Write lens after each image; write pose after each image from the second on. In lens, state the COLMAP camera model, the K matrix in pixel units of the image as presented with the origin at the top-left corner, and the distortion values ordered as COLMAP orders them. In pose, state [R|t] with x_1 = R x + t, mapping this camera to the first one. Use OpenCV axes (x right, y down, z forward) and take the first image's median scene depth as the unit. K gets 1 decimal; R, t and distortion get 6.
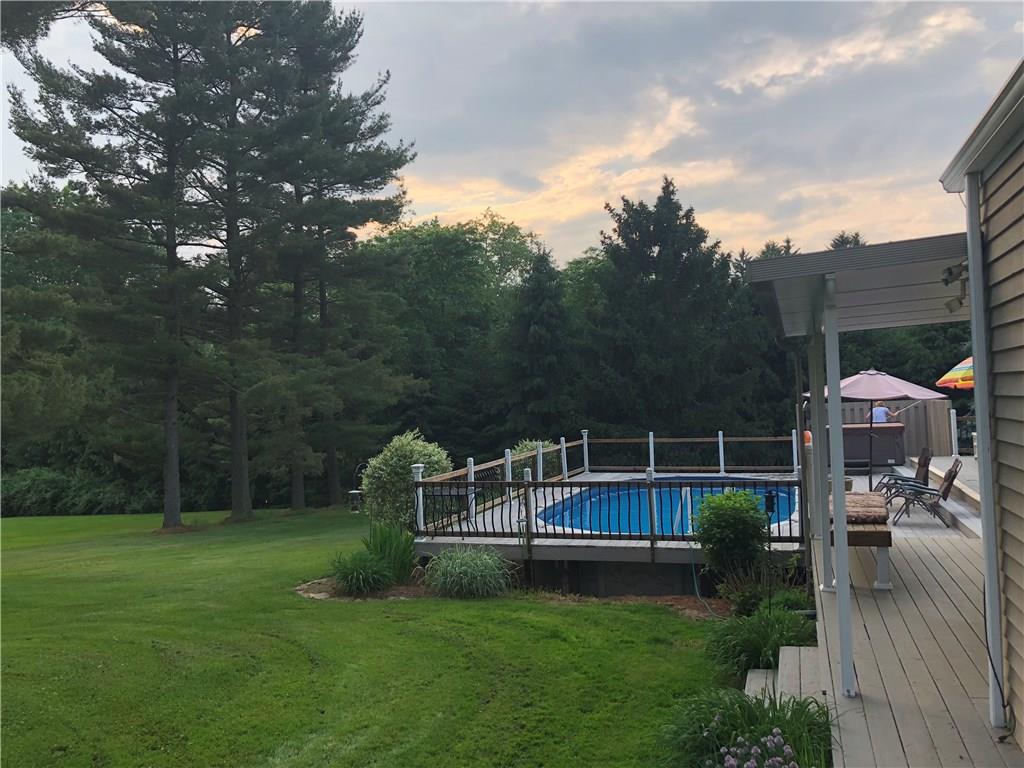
lens RADIAL K [[850.1, 0, 510.9], [0, 850.1, 382.5], [0, 0, 1]] dist [0.036745, -0.027683]
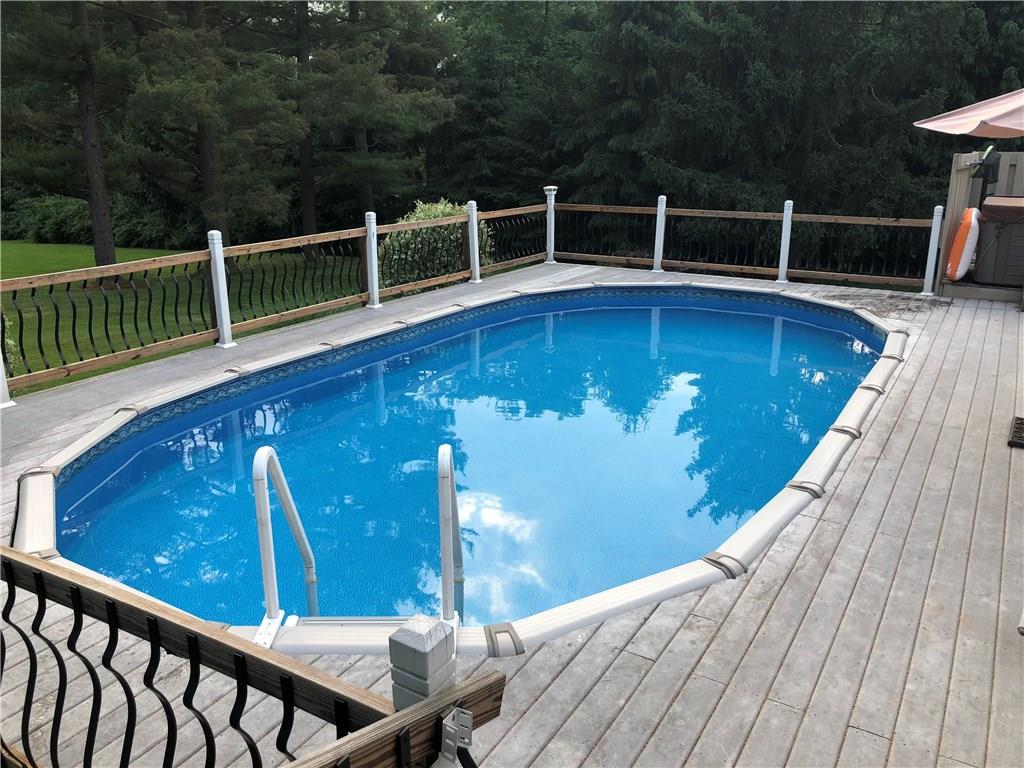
lens RADIAL K [[850.1, 0, 513.4], [0, 850.1, 386.4], [0, 0, 1]] dist [0.036745, -0.027683]
pose [[0.977198, 0.092324, -0.191208, 0.108693], [-0.029519, 0.950847, 0.308250, 0.005068], [0.210269, -0.295577, 0.931891, 0.252952]]
